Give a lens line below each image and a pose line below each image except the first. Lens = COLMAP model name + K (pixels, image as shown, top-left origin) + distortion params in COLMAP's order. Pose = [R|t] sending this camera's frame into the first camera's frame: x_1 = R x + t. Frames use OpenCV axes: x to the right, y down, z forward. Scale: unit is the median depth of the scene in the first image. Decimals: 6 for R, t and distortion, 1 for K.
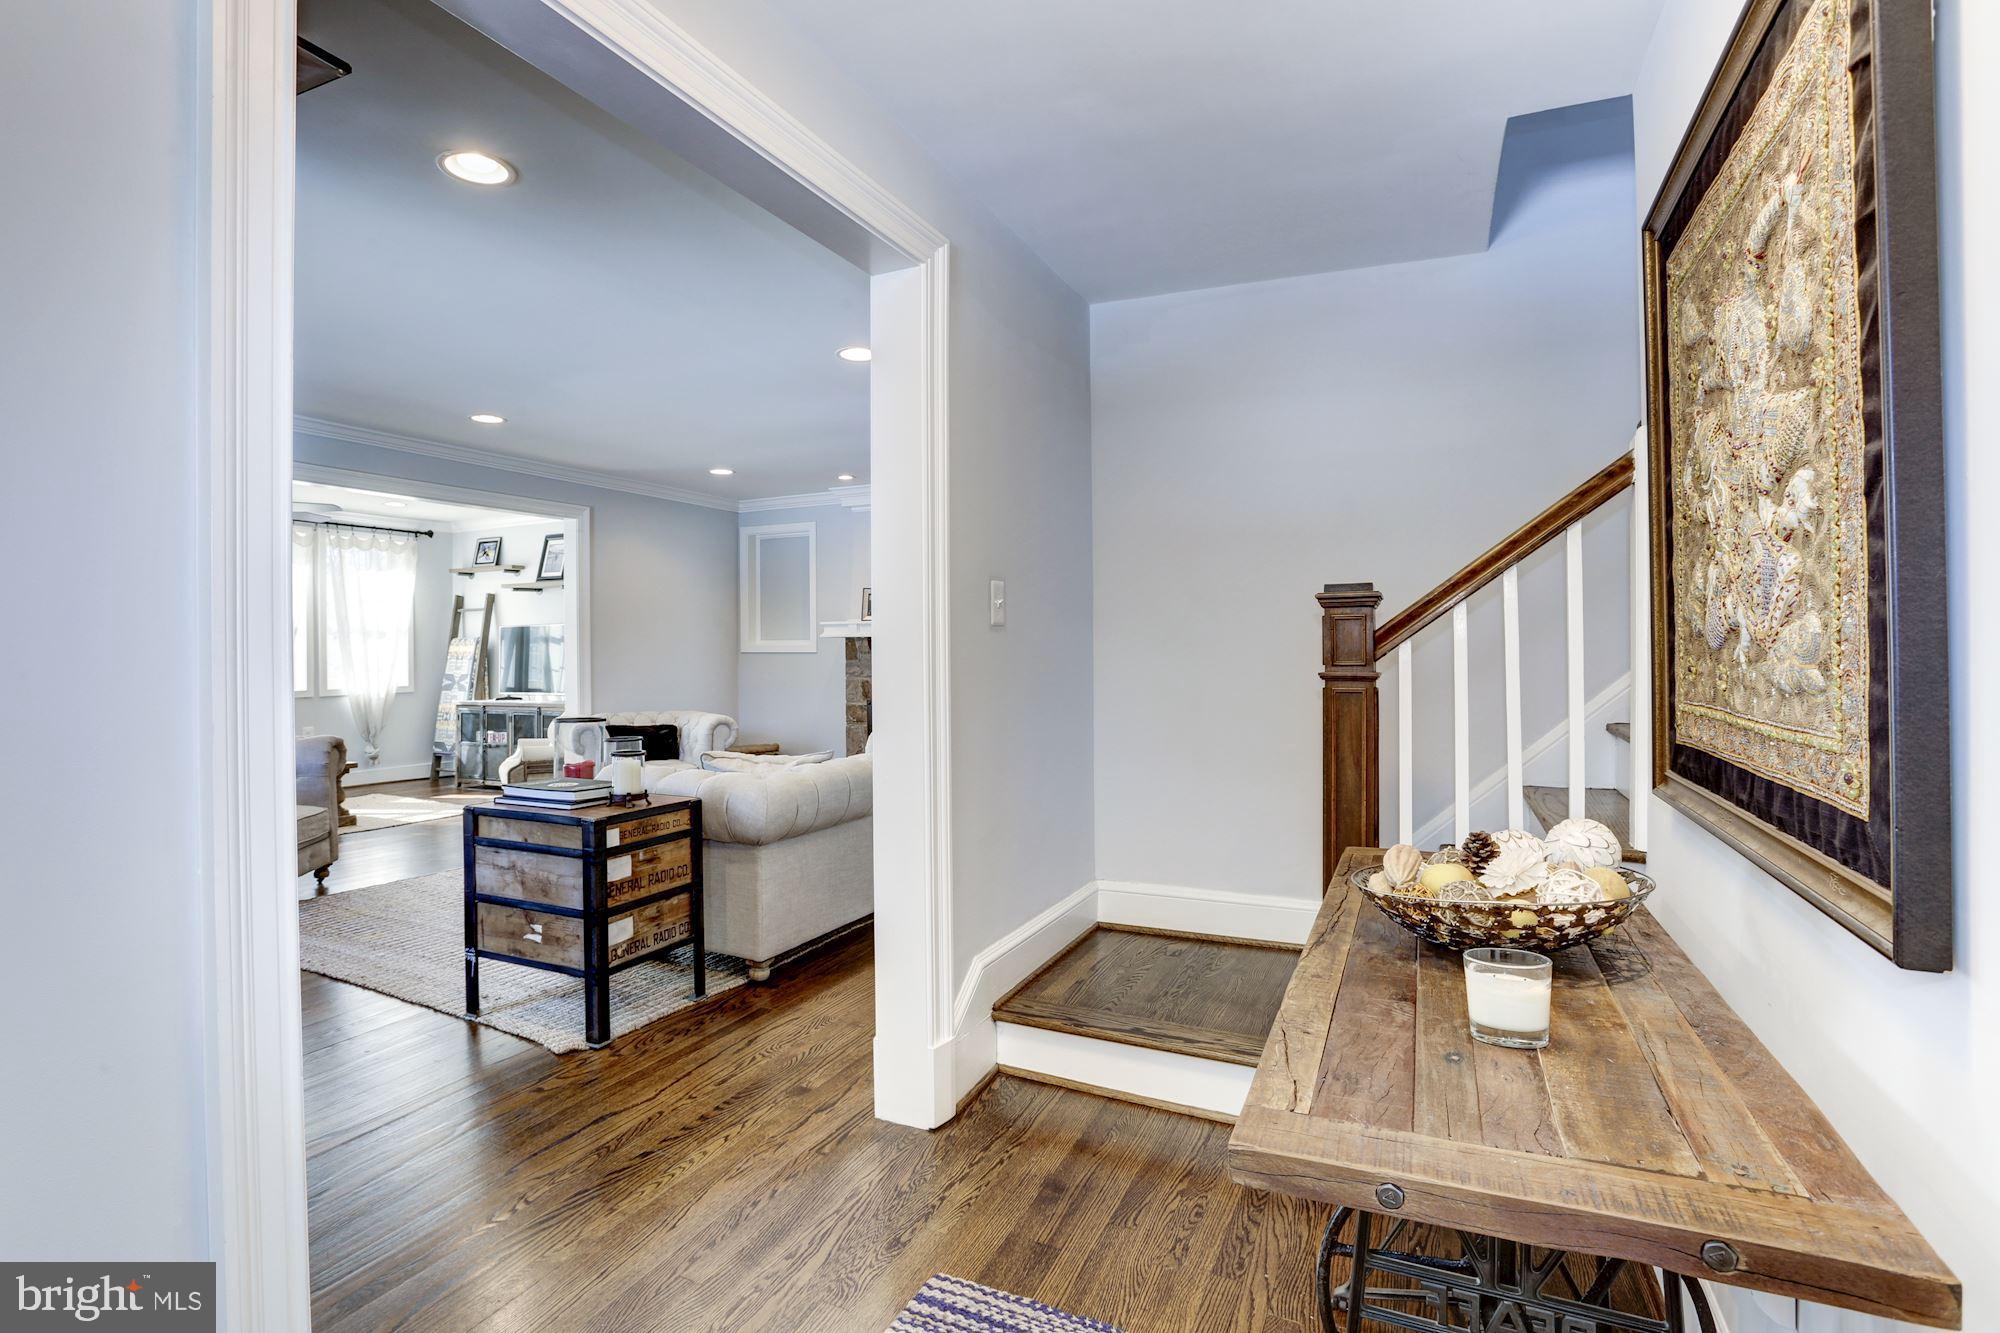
lens RADIAL K [[953.3, 0, 959.8], [0, 953.3, 643.7], [0, 0, 1]] dist [-0.043635, 0.005937]
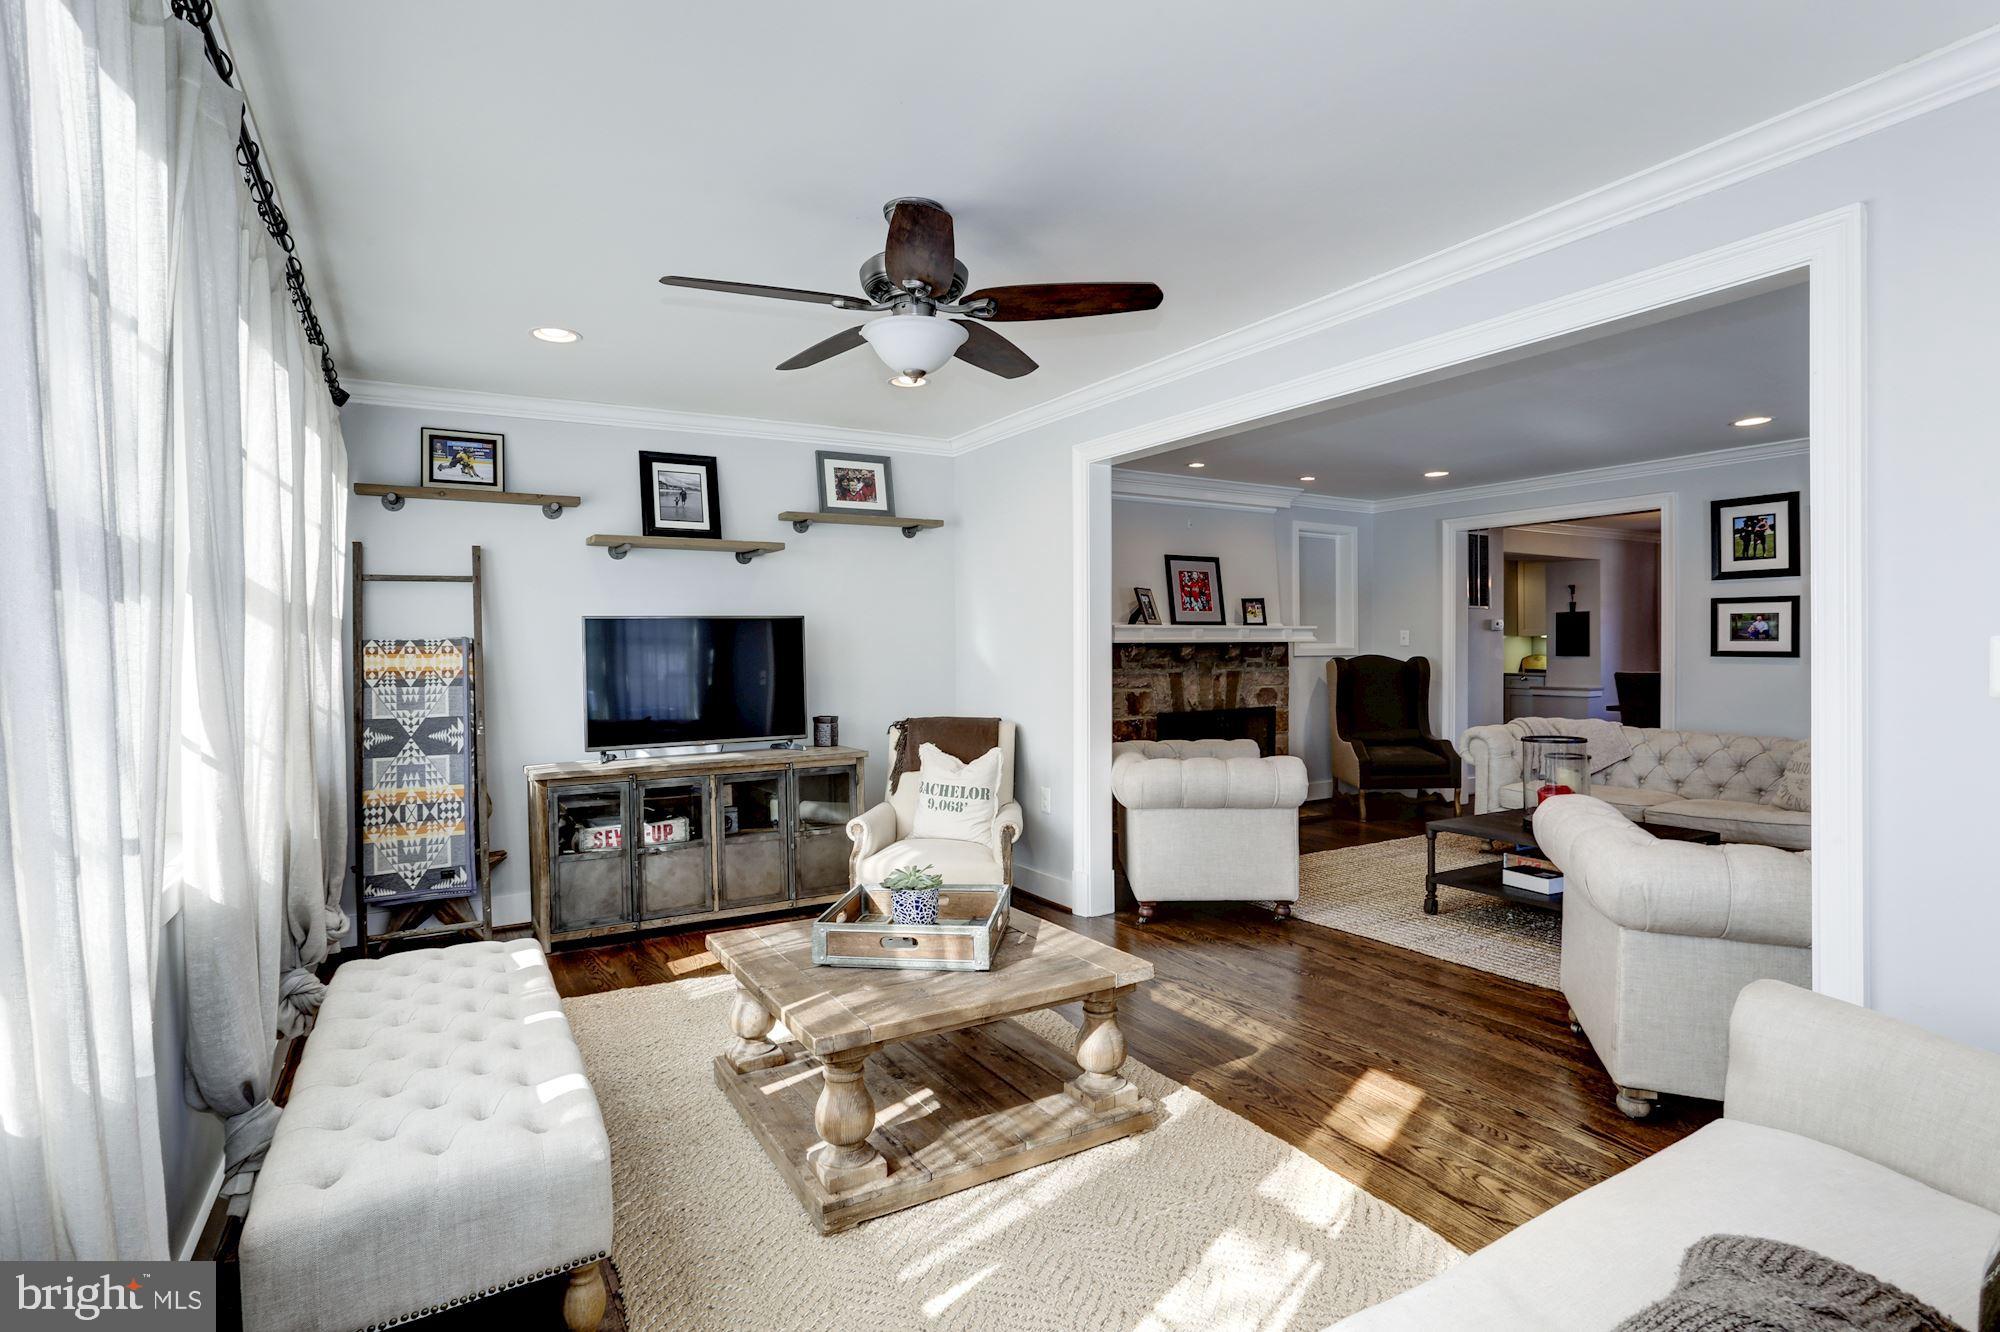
lens RADIAL K [[968.2, 0, 960.2], [0, 968.2, 648.3], [0, 0, 1]] dist [-0.036711, 0.012915]
pose [[0.563358, 0.000206, 0.826213, -0.994816], [0.000001, 1.000000, -0.000250, -0.001692], [-0.826213, 0.000142, 0.563358, 0.677073]]
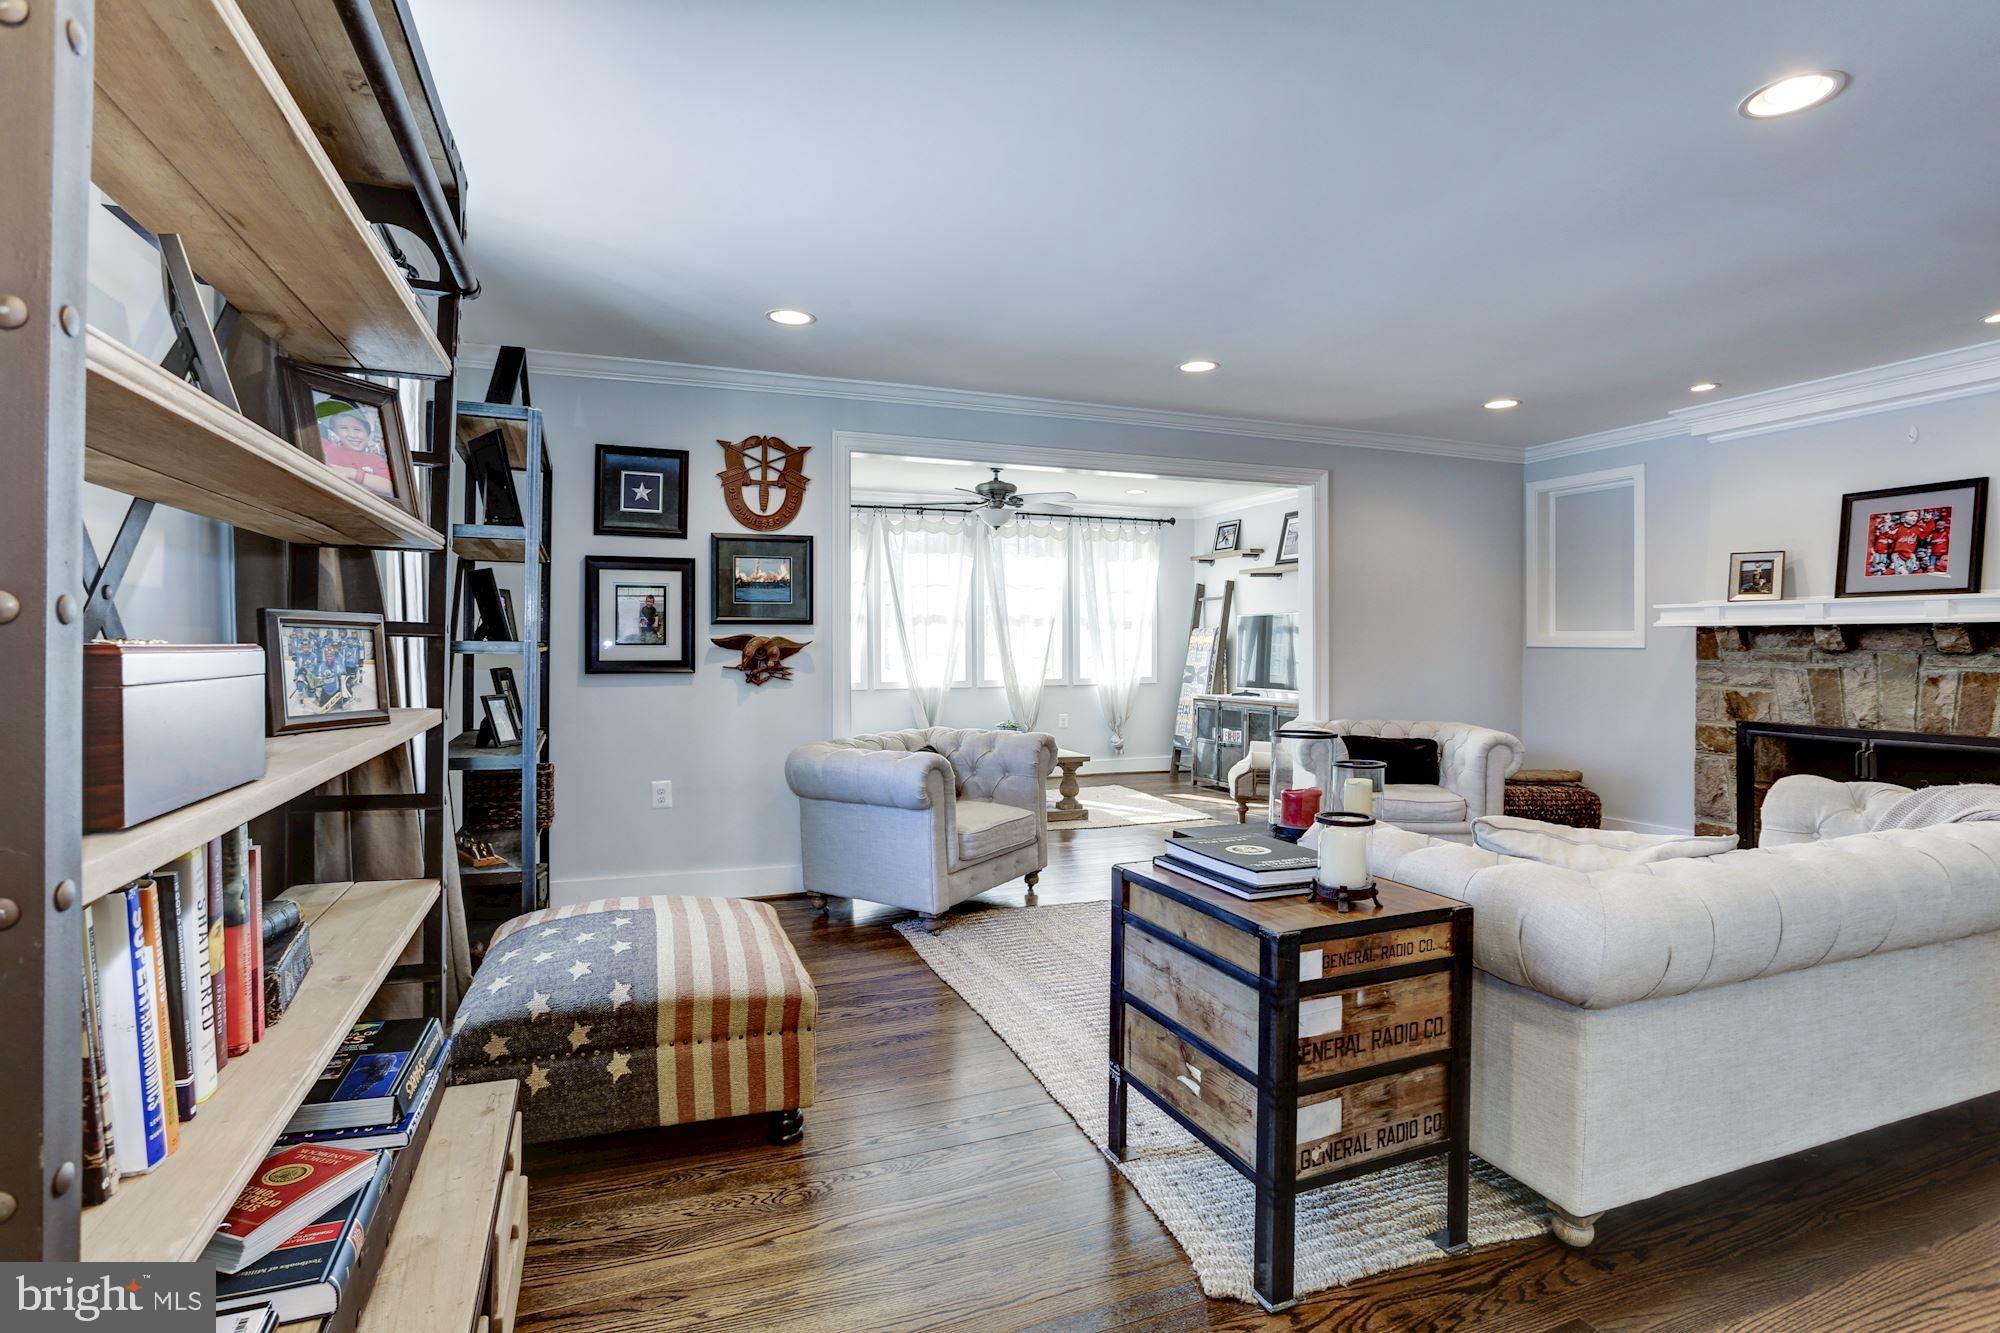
lens RADIAL K [[953.3, 0, 987.5], [0, 953.3, 658.3], [0, 0, 1]] dist [-0.043635, 0.005937]
pose [[0.739738, 0.017953, -0.672655, -0.051810], [-0.000919, 0.999670, 0.025670, -0.000353], [0.672894, -0.018371, 0.739511, 0.181788]]
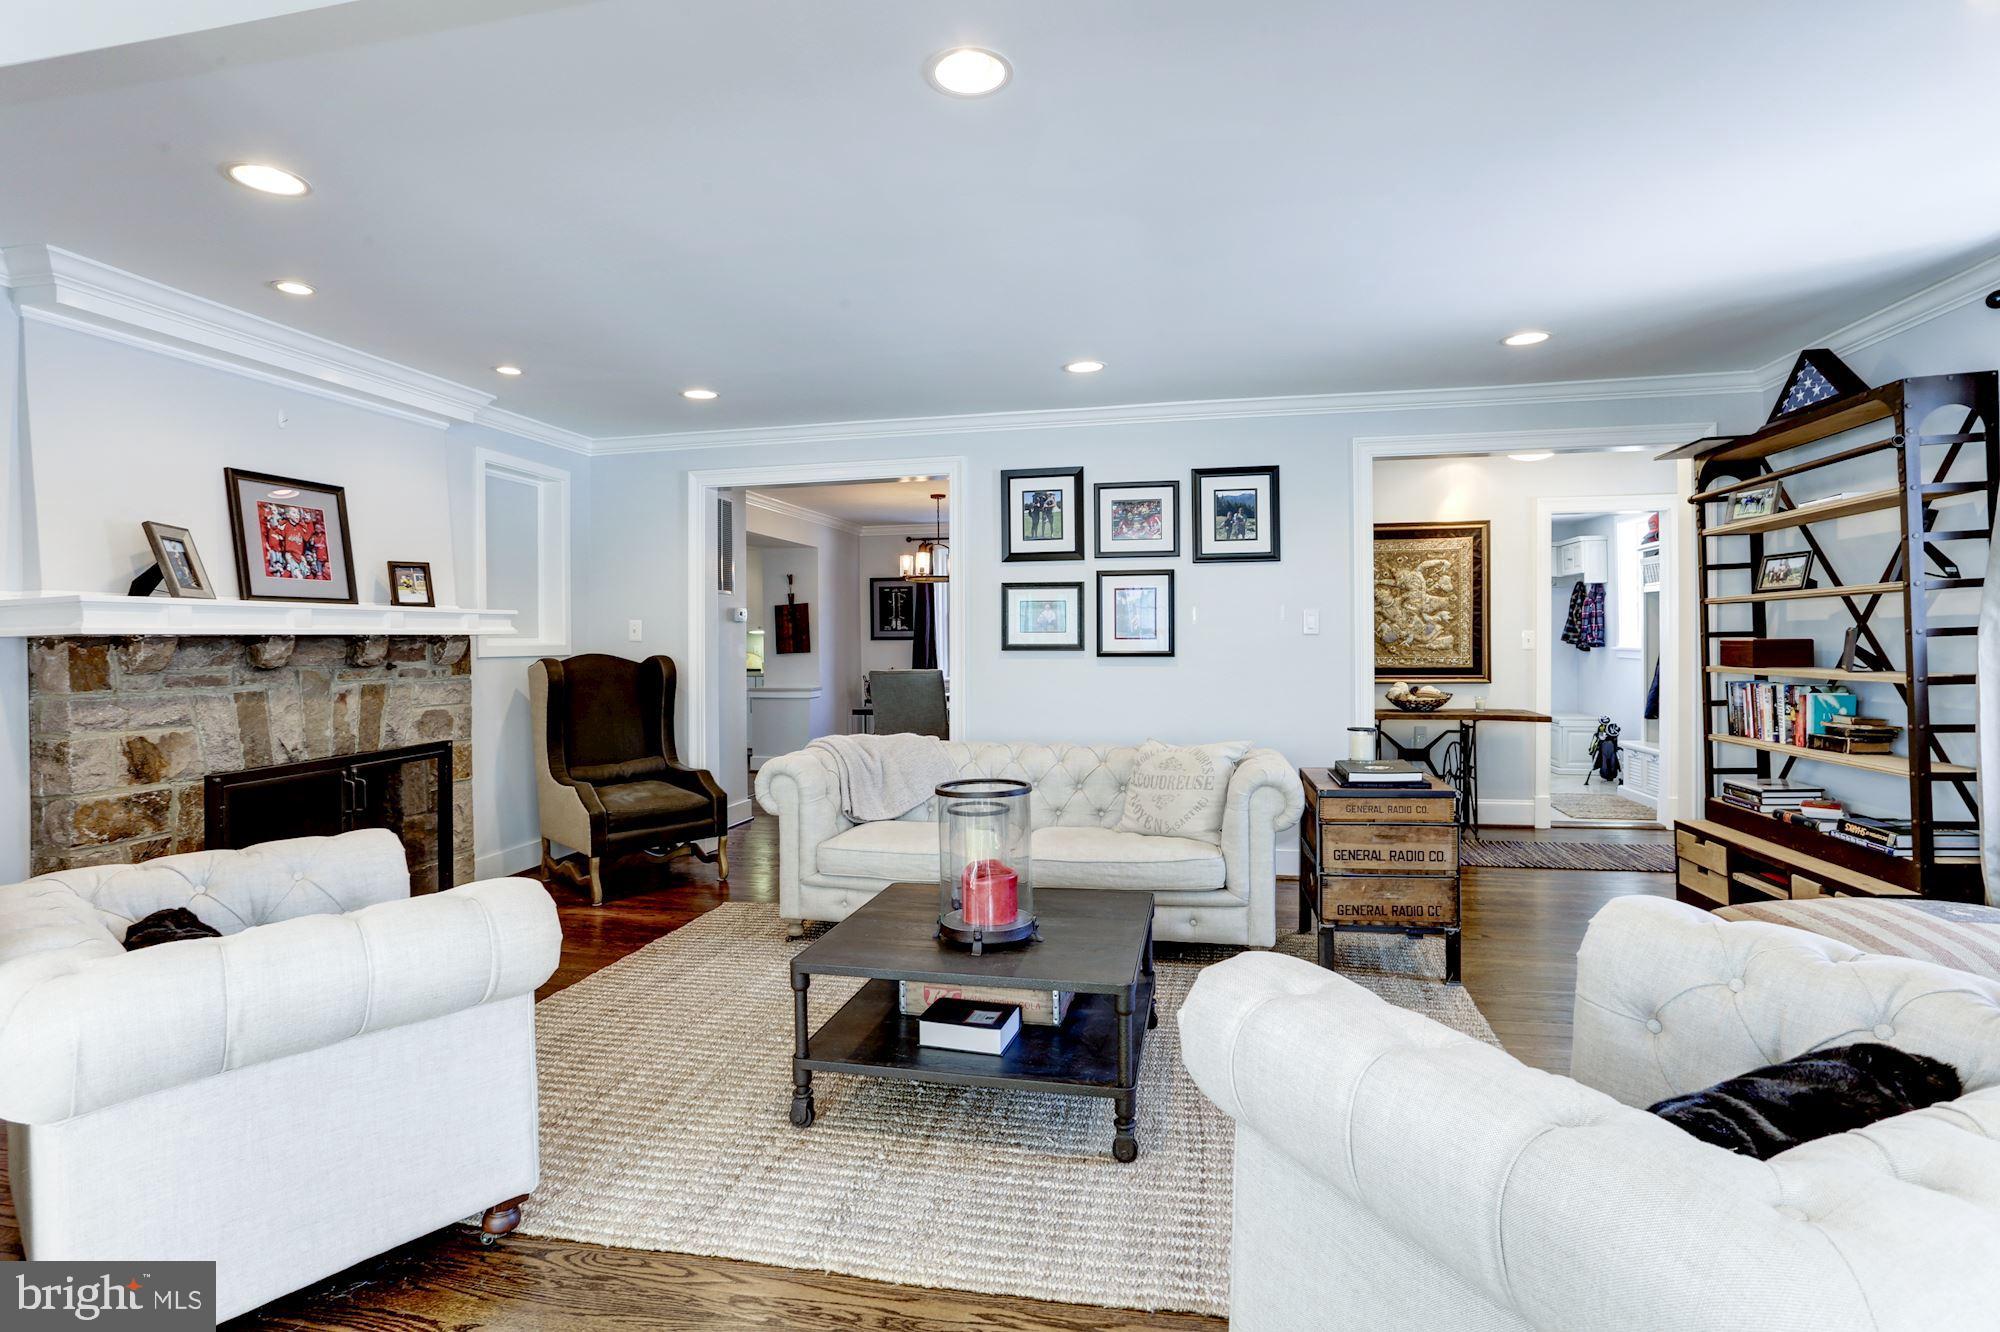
lens RADIAL K [[968.2, 0, 979.5], [0, 968.2, 642.2], [0, 0, 1]] dist [-0.036711, 0.012915]
pose [[-0.243673, 0.005409, 0.969842, -0.647299], [0.008895, 0.999955, -0.003342, 0.001306], [-0.969817, 0.007812, -0.243710, 0.795598]]
